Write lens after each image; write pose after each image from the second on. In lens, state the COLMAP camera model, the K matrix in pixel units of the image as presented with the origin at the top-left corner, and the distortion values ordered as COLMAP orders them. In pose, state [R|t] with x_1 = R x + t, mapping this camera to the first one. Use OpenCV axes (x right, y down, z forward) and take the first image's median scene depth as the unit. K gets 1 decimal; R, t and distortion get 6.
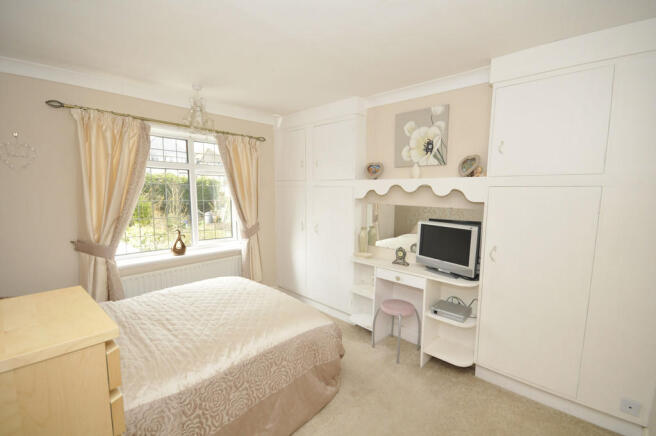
lens RADIAL K [[288.1, 0, 327.2], [0, 288.1, 222.3], [0, 0, 1]] dist [0.002853, -0.000094]
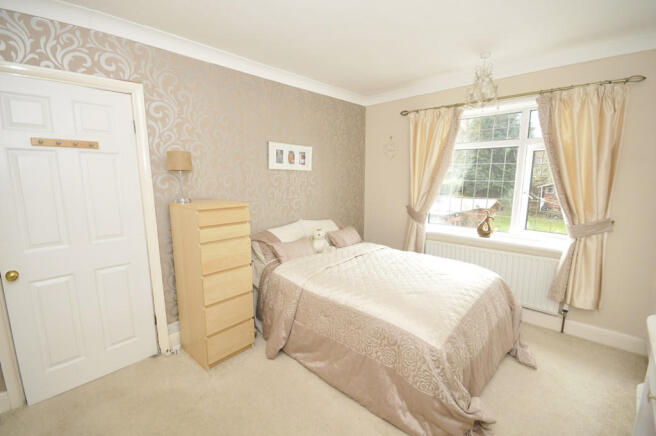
lens RADIAL K [[288.1, 0, 327.2], [0, 288.1, 222.3], [0, 0, 1]] dist [0.002853, -0.000094]
pose [[-0.007972, 0.147935, -0.988965, 0.548175], [-0.117700, 0.981983, 0.147840, -0.021282], [0.993017, 0.117579, 0.009584, 0.561431]]
